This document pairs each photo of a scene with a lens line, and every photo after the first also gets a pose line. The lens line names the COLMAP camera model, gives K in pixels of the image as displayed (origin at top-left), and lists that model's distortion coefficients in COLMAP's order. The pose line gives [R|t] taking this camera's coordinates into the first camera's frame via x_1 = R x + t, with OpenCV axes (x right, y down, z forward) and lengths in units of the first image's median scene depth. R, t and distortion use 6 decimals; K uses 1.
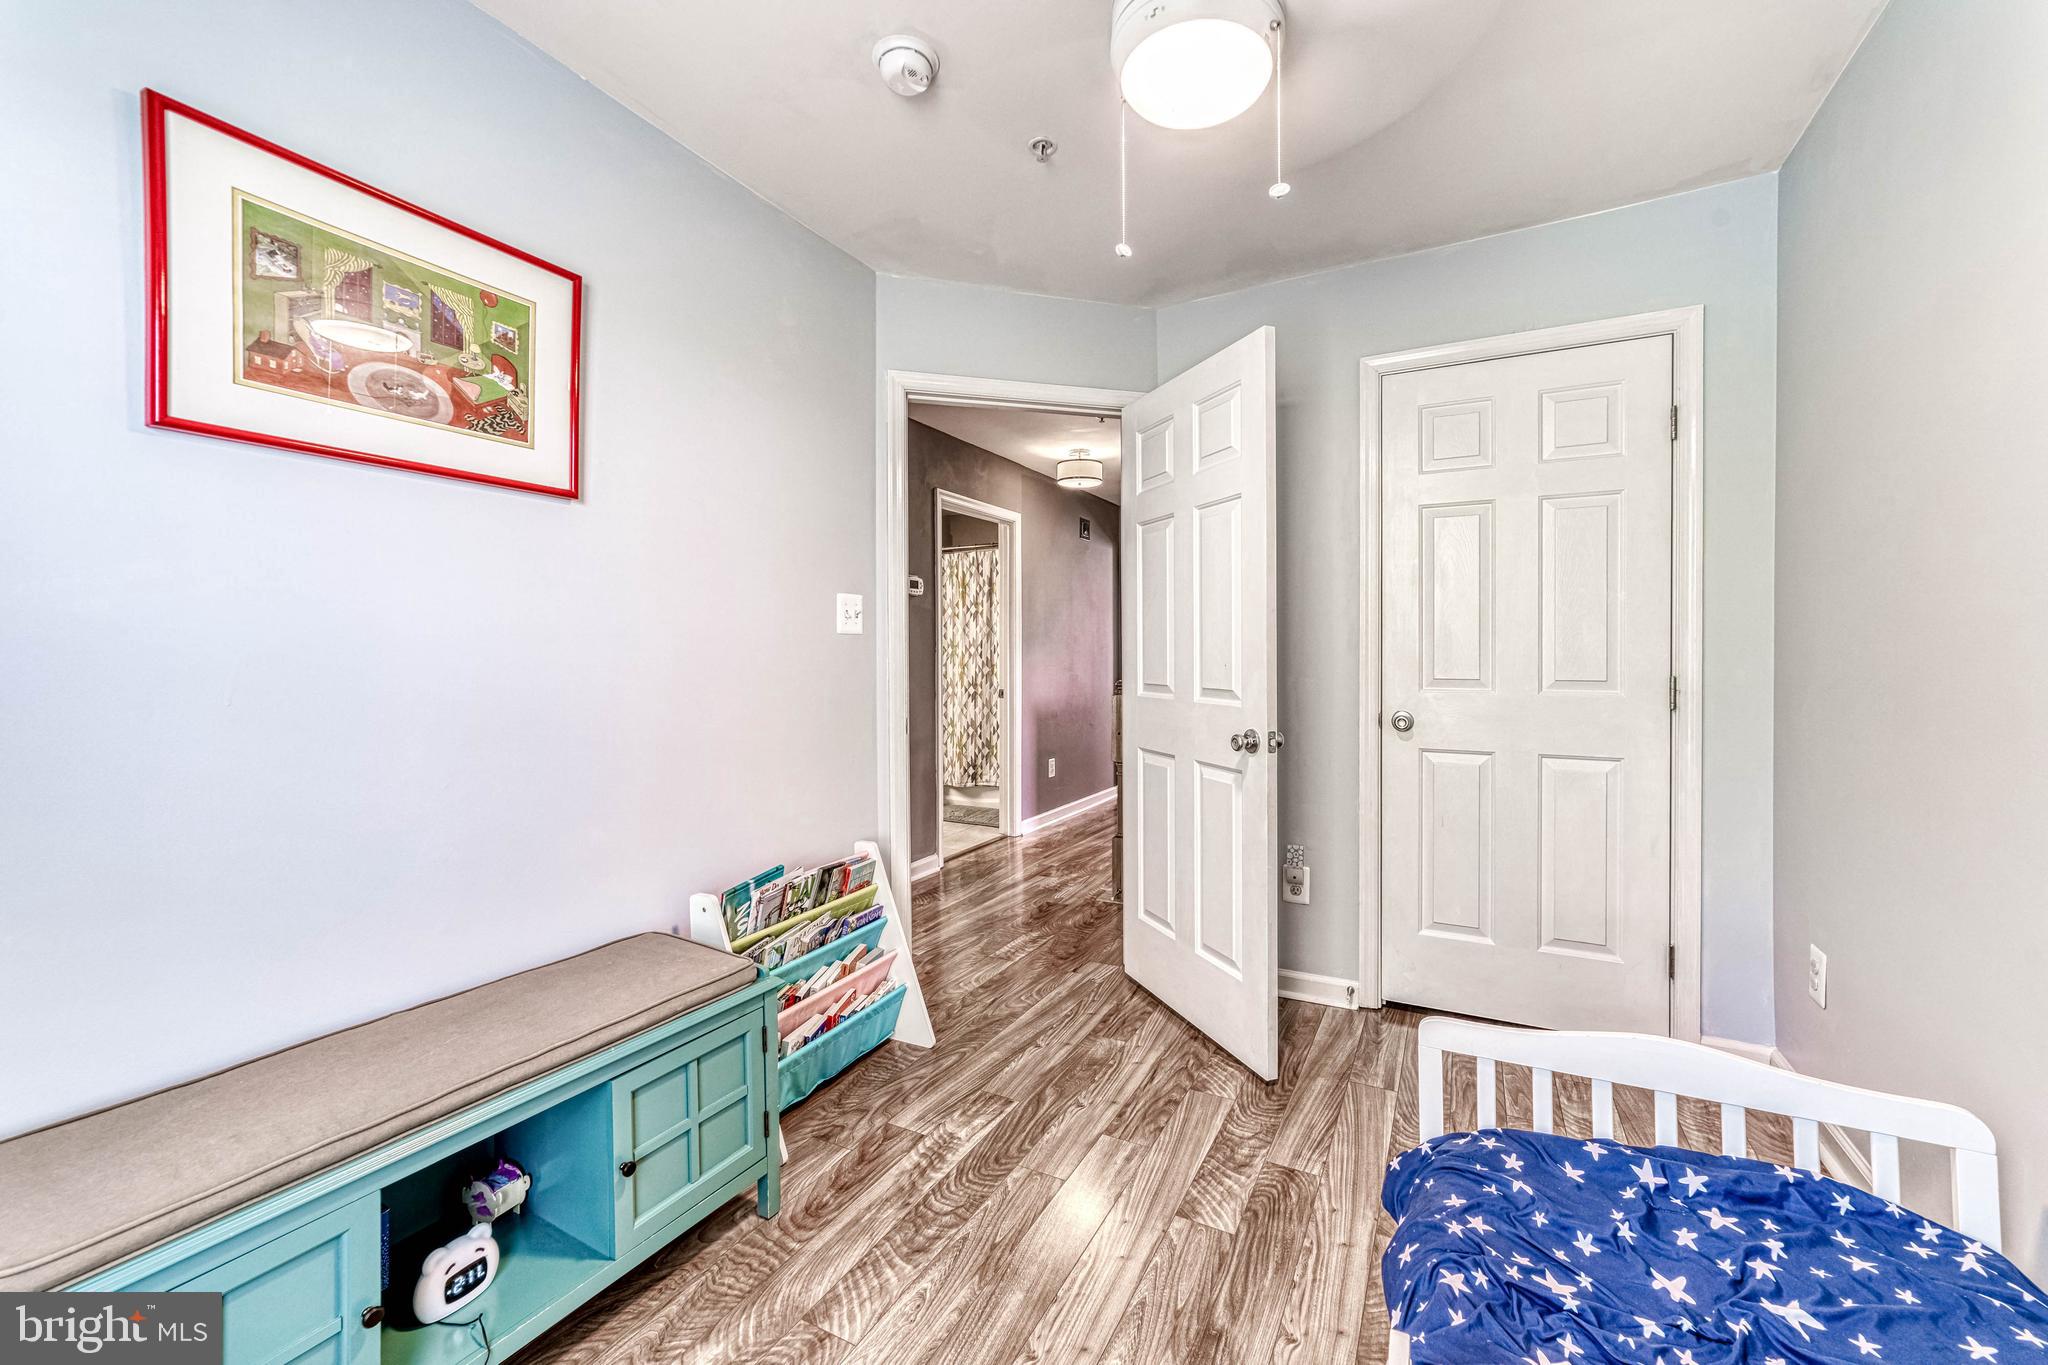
lens RADIAL K [[930.9, 0, 1021.1], [0, 930.9, 671.5], [0, 0, 1]] dist [-0.000582, 0.013605]
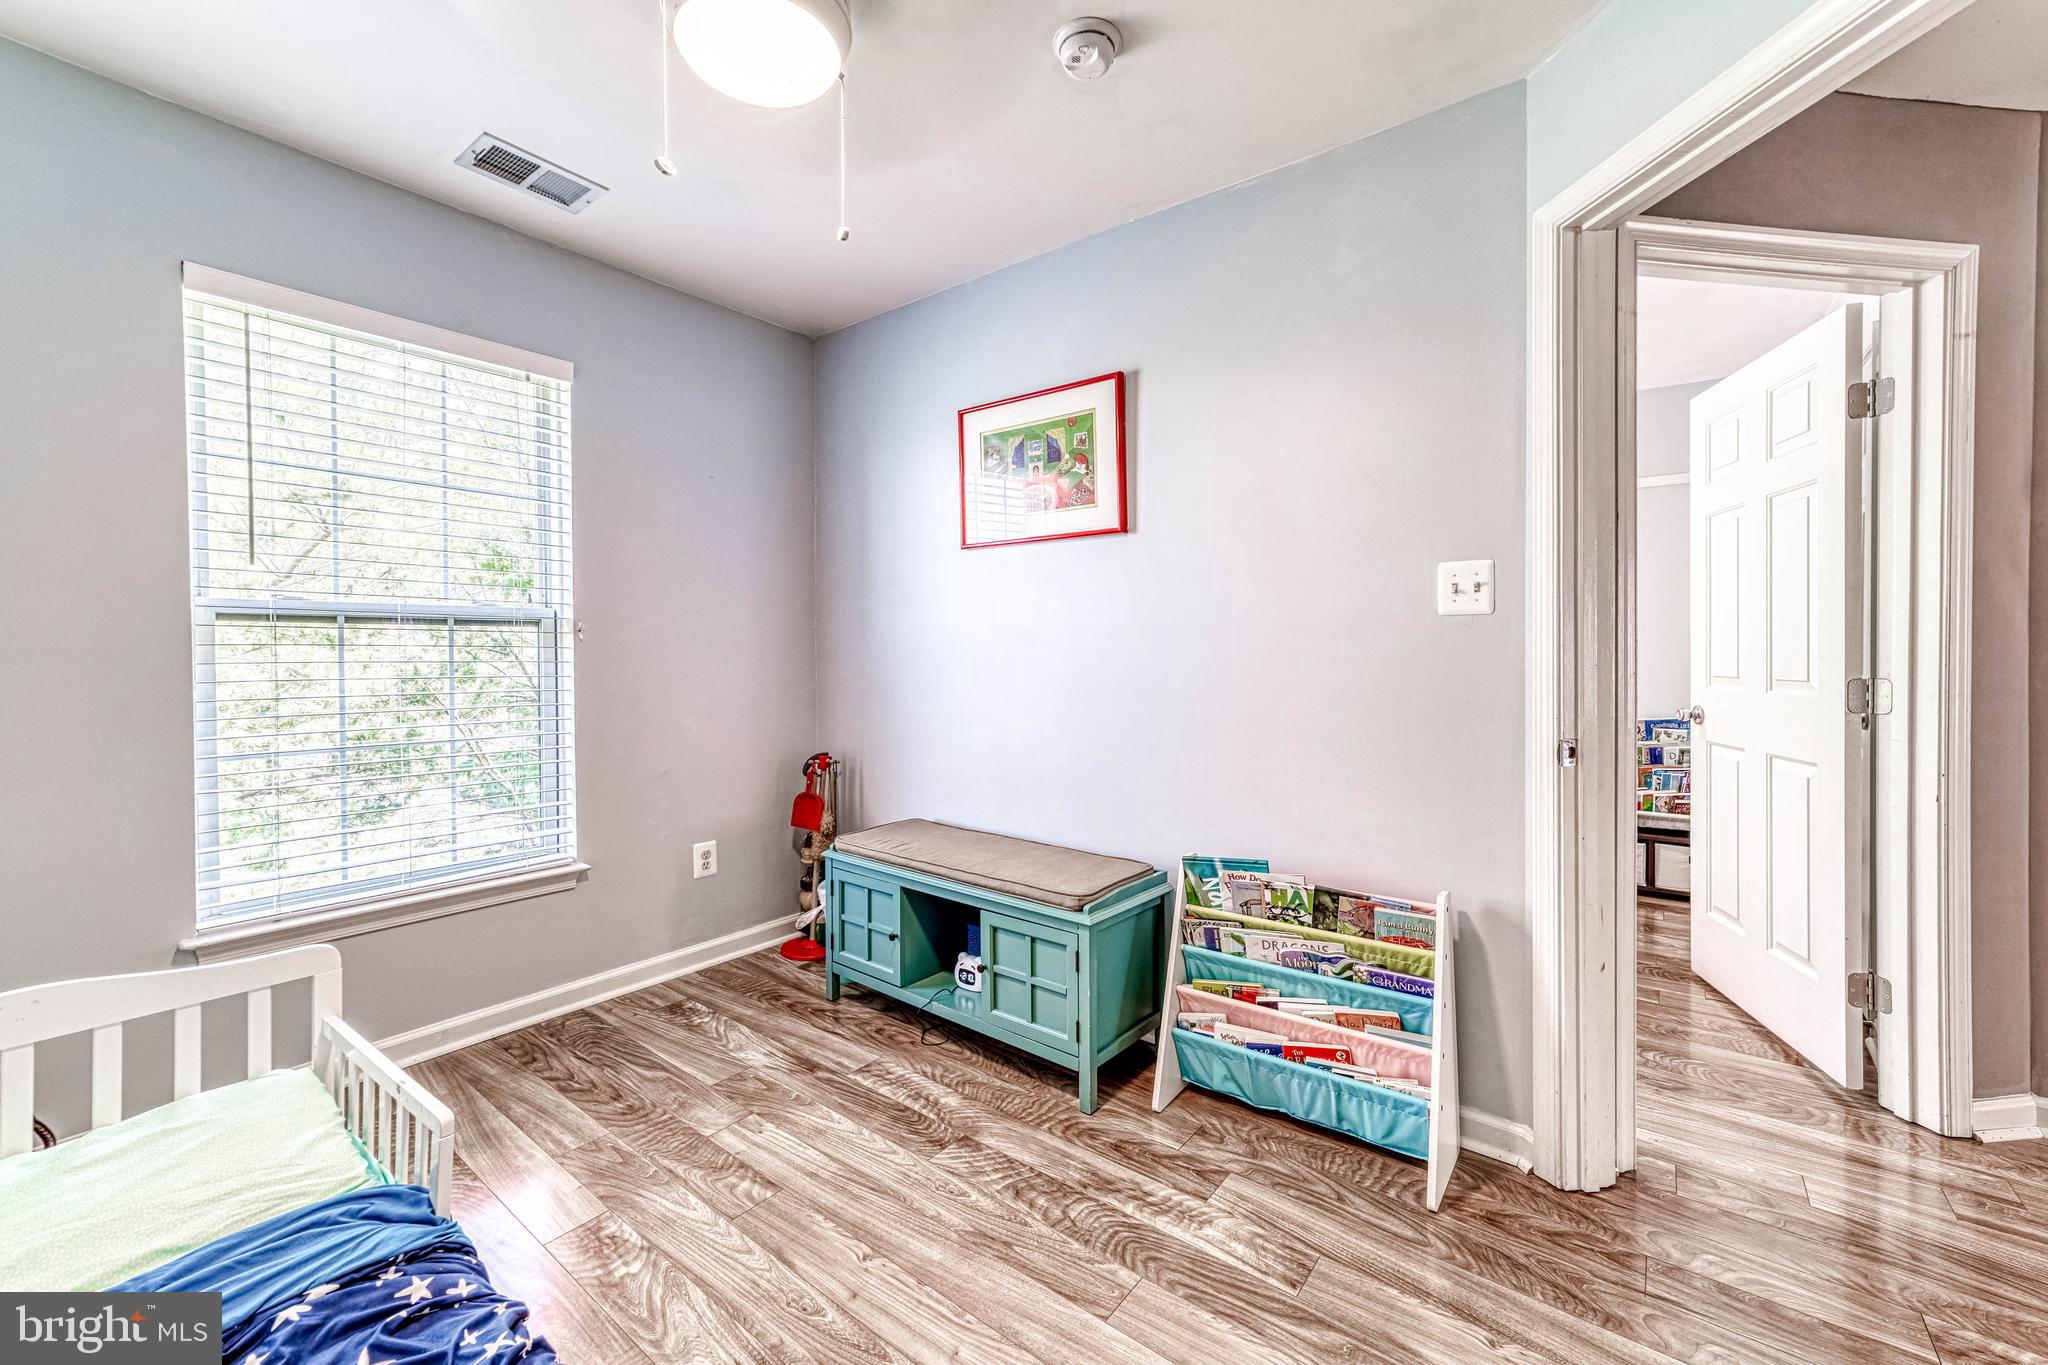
lens RADIAL K [[820.3, 0, 1025.5], [0, 820.3, 665.0], [0, 0, 1]] dist [-0.013875, 0.013307]
pose [[-0.222489, 0.027624, -0.974544, 0.675352], [-0.008629, 0.999504, 0.030302, -0.021443], [0.974897, 0.015151, -0.222140, 1.019915]]
